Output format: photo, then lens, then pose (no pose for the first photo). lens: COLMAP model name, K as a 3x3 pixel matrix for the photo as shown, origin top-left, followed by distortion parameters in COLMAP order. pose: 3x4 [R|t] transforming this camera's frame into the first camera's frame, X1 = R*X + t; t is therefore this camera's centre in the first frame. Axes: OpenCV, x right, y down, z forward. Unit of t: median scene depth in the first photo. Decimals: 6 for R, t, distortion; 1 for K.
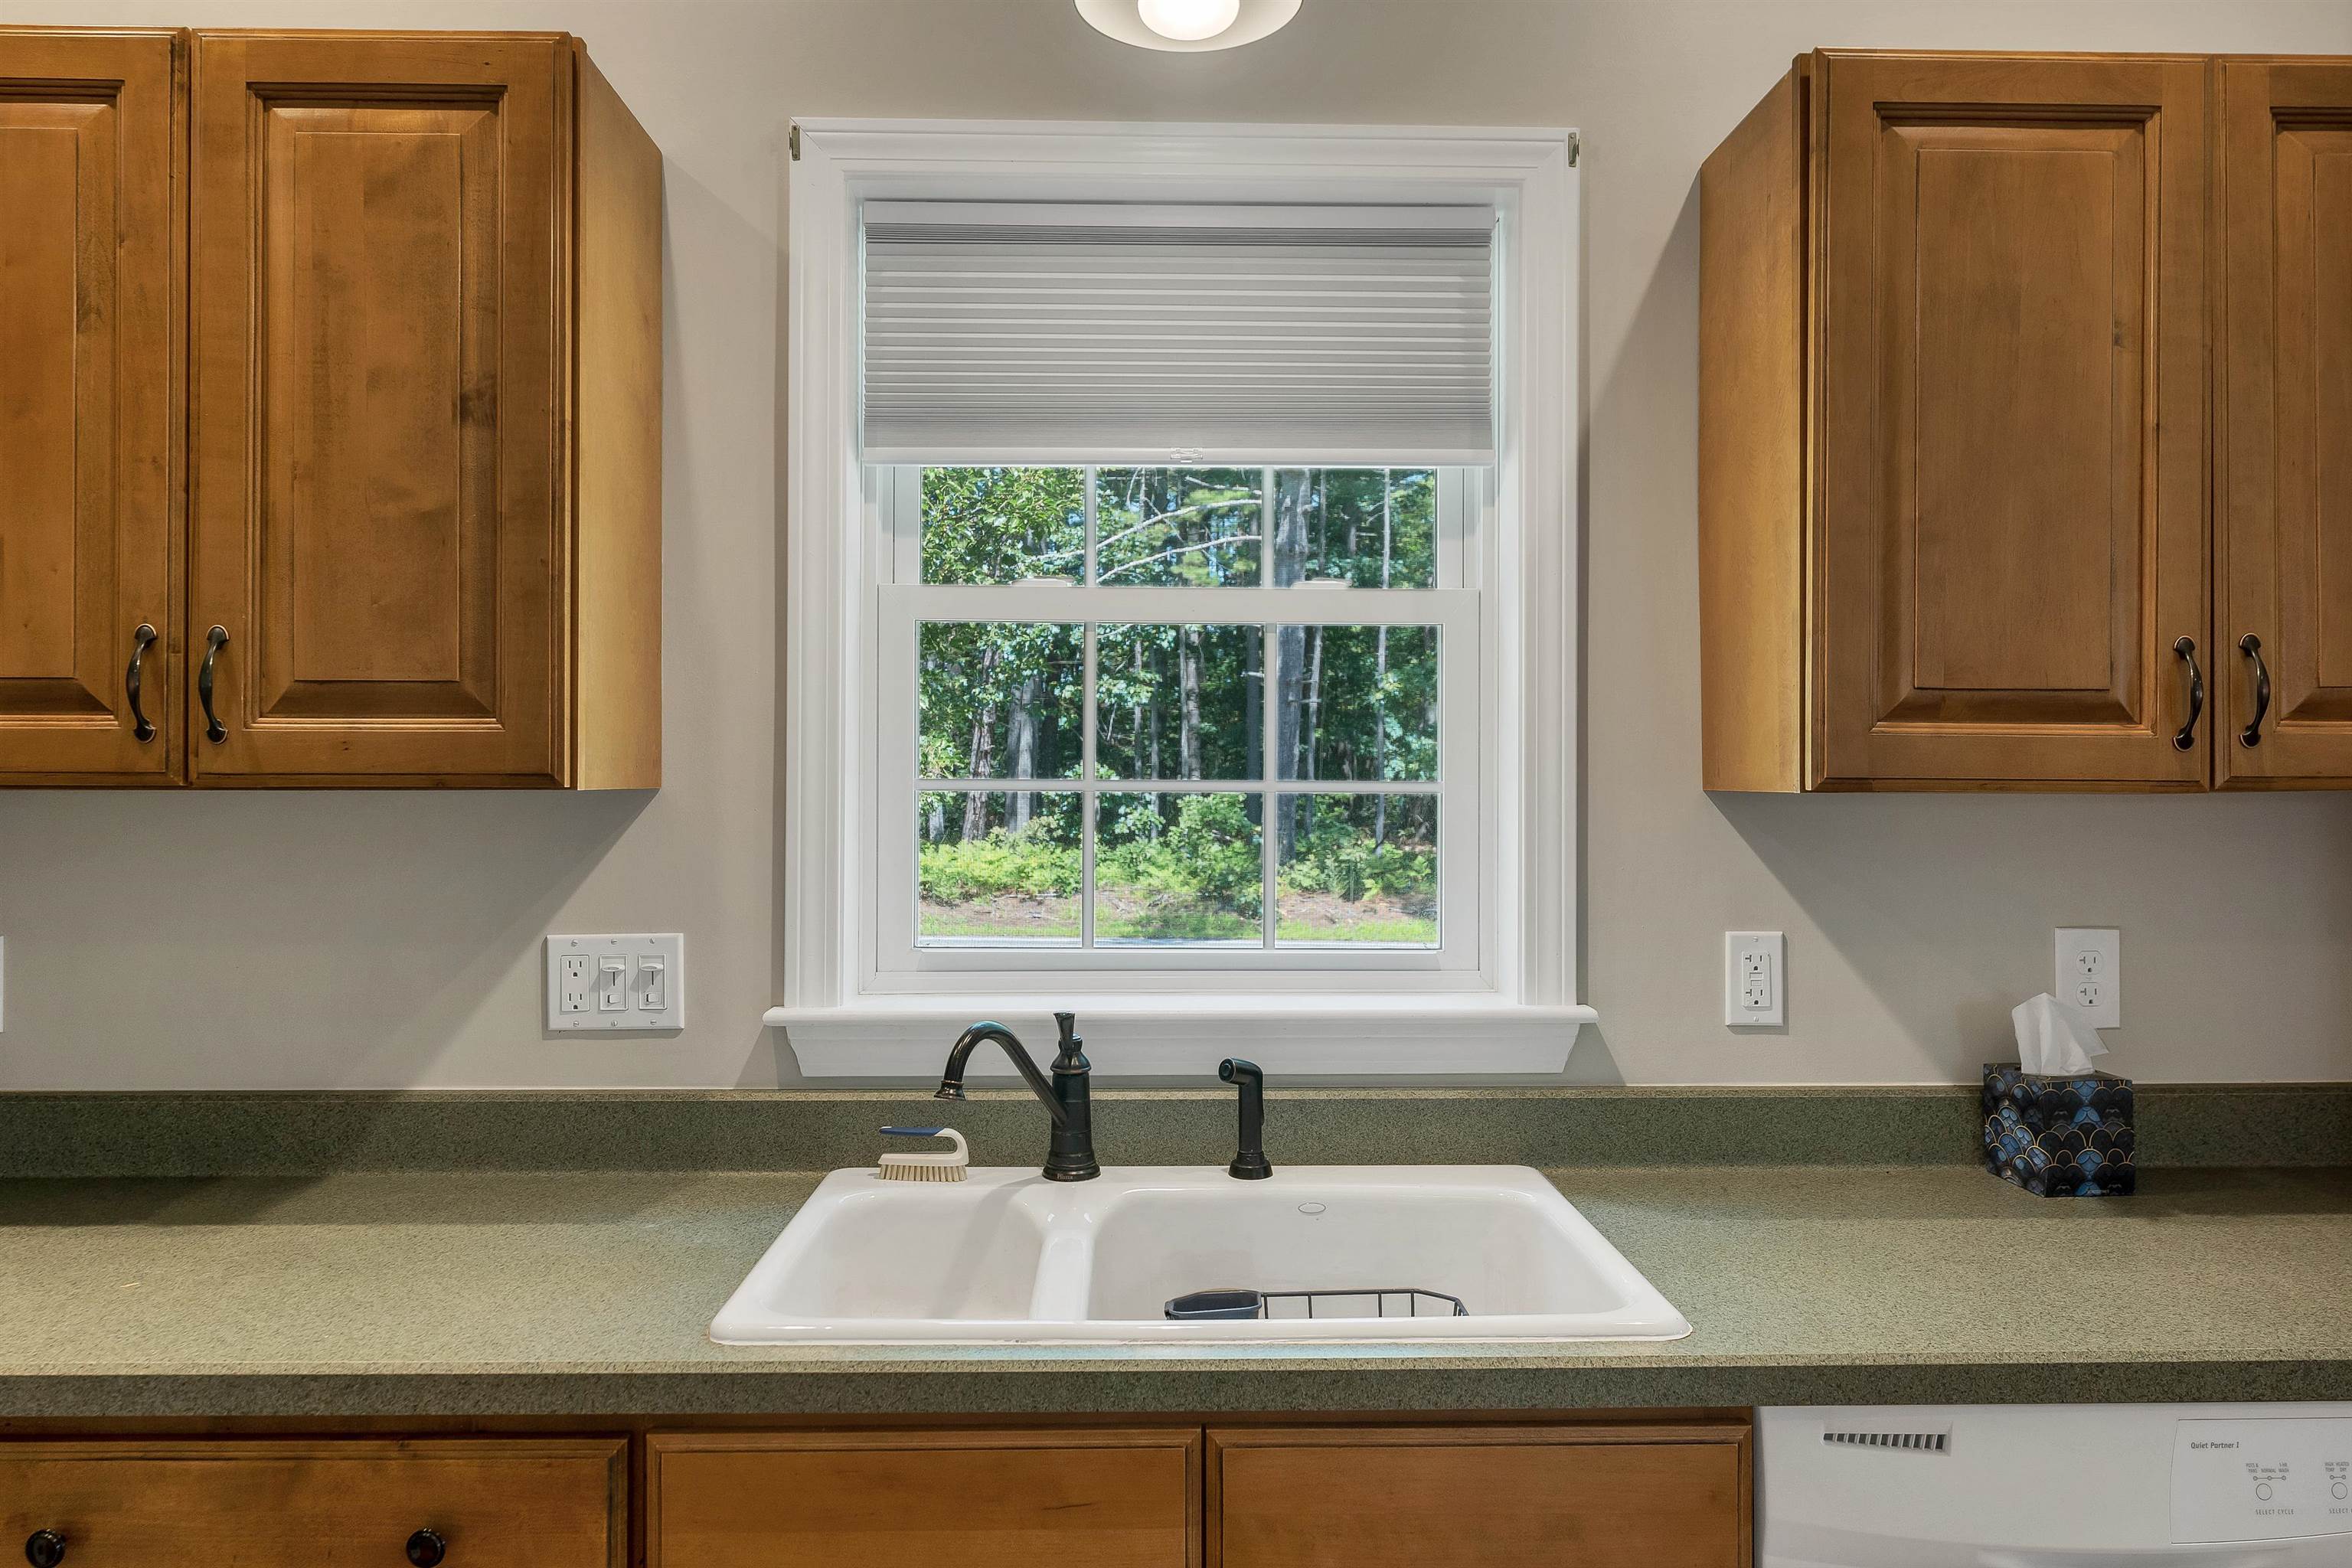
lens RADIAL K [[1607.8, 0, 1191.9], [0, 1607.8, 763.7], [0, 0, 1]] dist [0.008958, -0.006205]
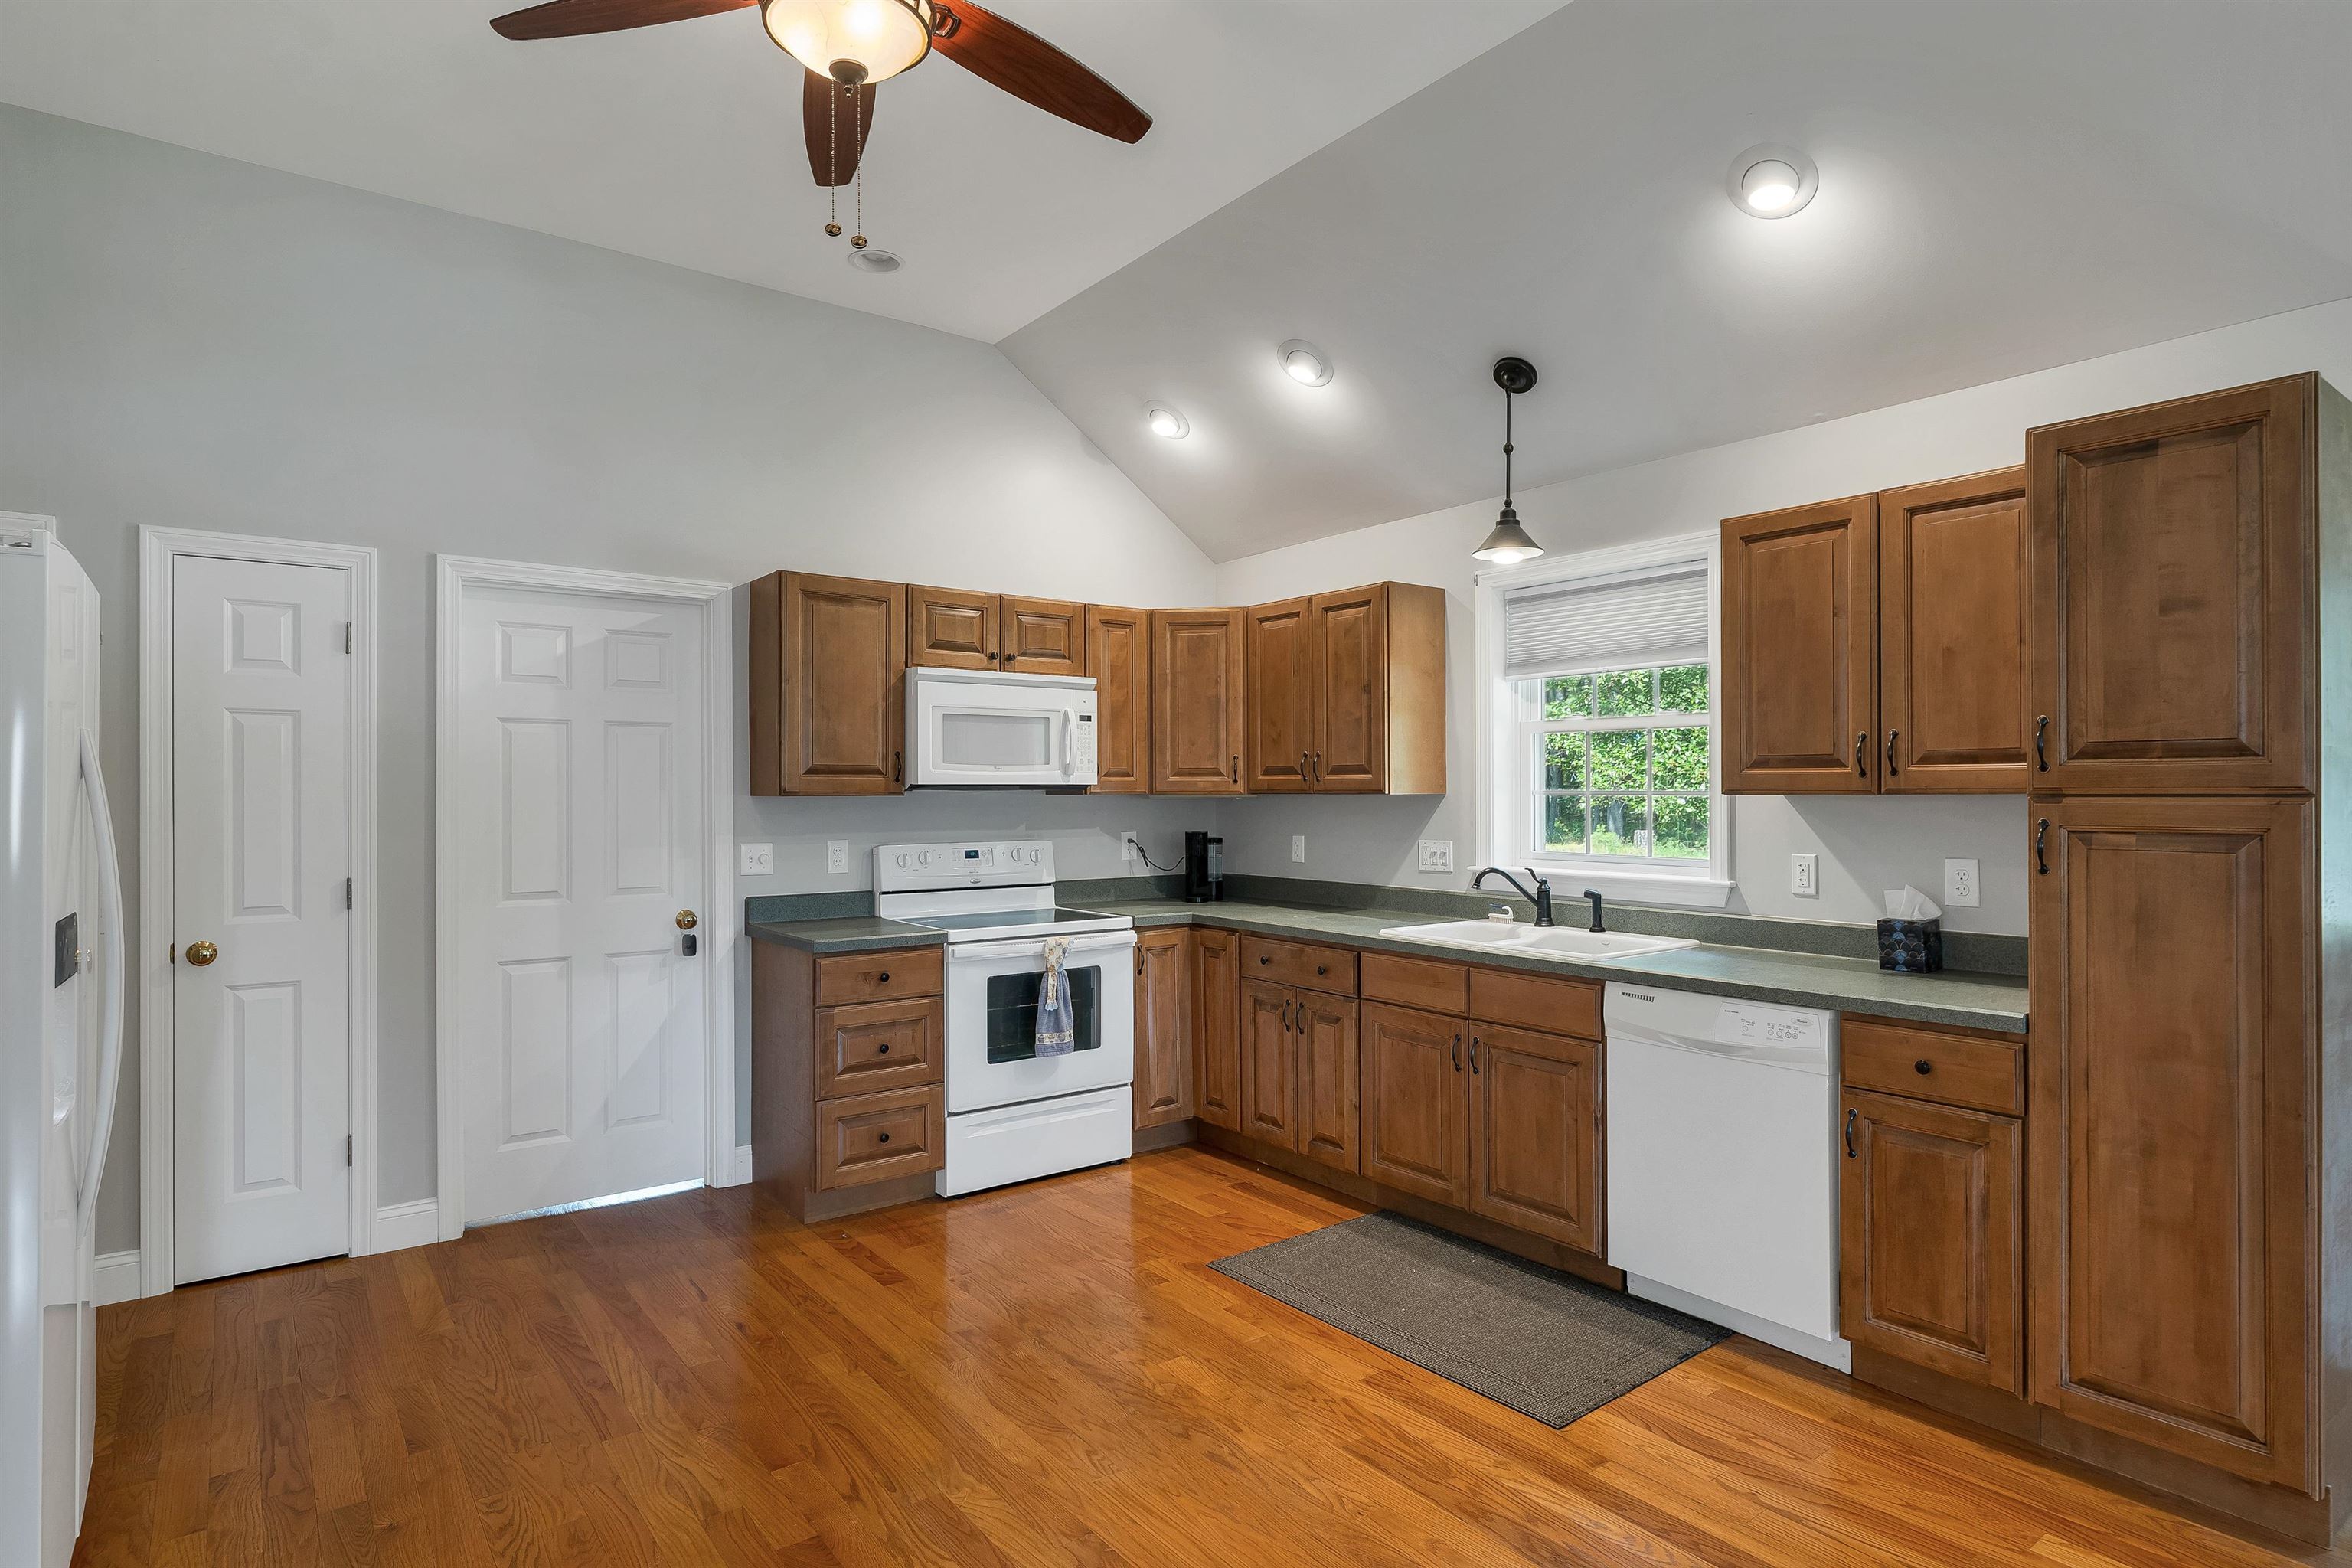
lens RADIAL K [[1218.2, 0, 1181.5], [0, 1218.2, 791.0], [0, 0, 1]] dist [0.002619, -0.000493]
pose [[0.588483, -0.003113, -0.808504, 1.482262], [0.009904, 0.999945, 0.003359, -0.004825], [0.808449, -0.009984, 0.588481, -0.925253]]
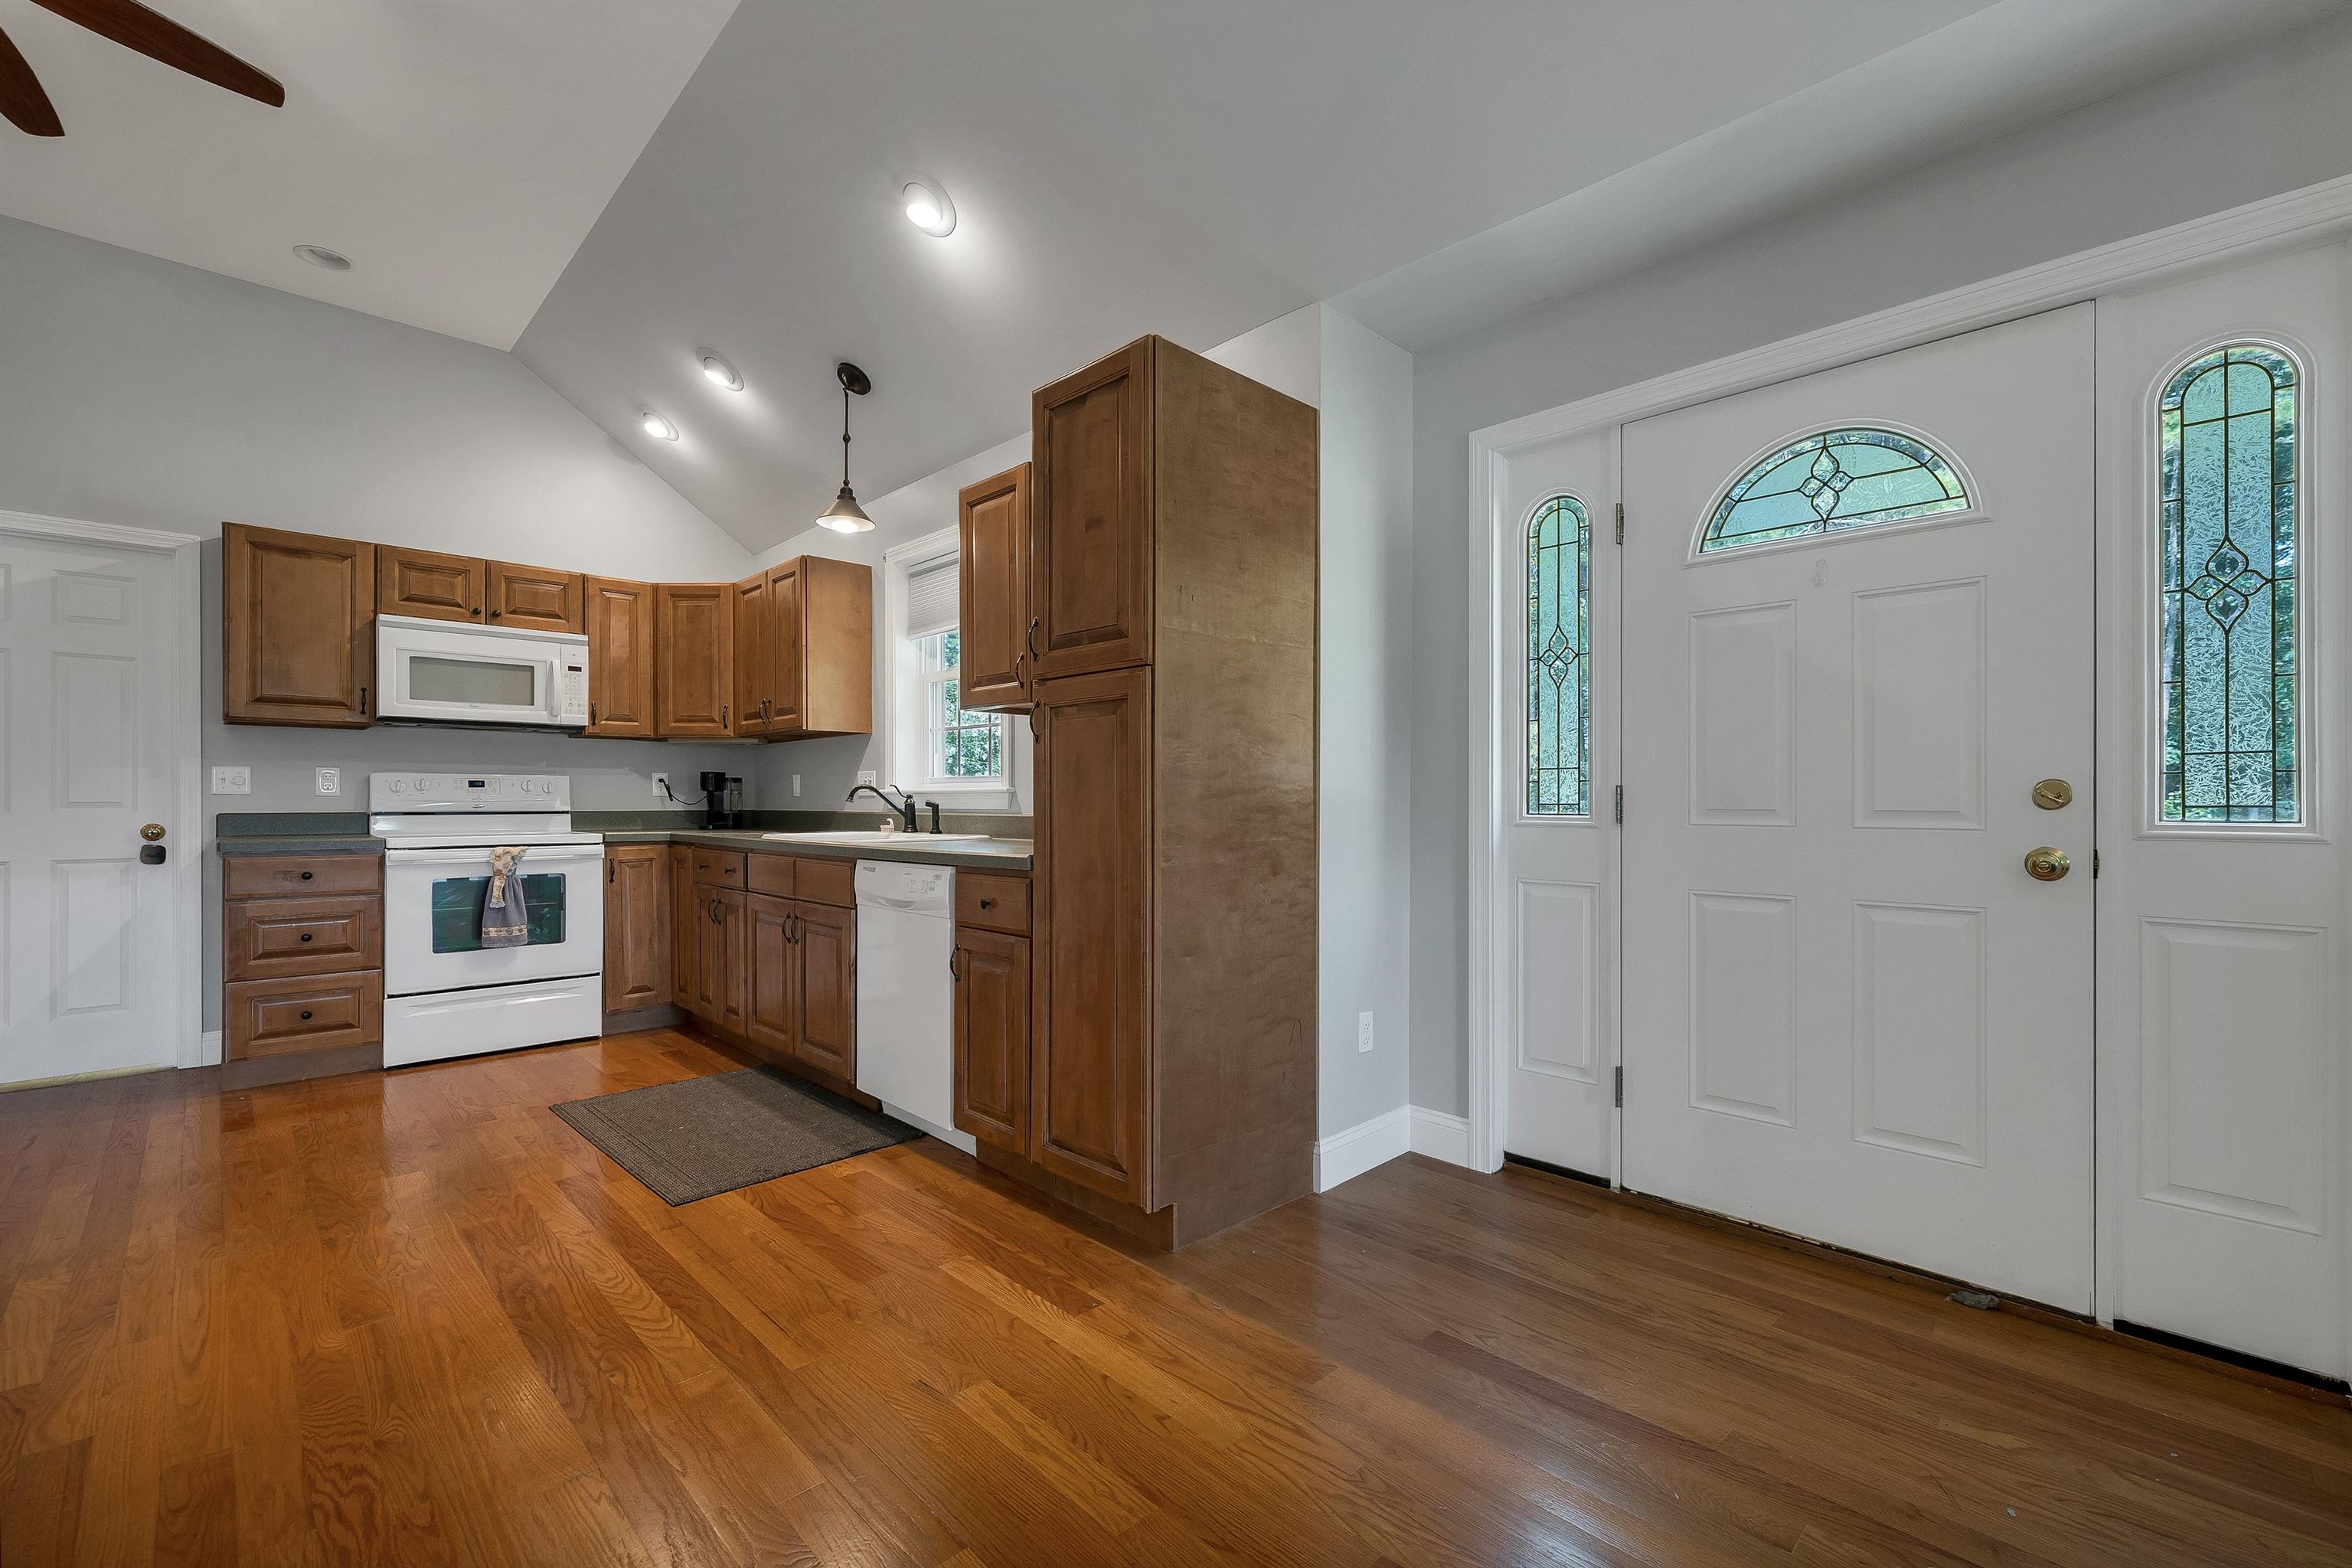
lens RADIAL K [[968.0, 0, 1156.5], [0, 968.0, 797.1], [0, 0, 1]] dist [-0.001830, 0.000742]
pose [[0.685159, -0.002563, -0.728389, 2.110227], [0.007749, 0.999963, 0.003770, 0.191899], [0.728352, -0.008228, 0.685154, -0.090701]]
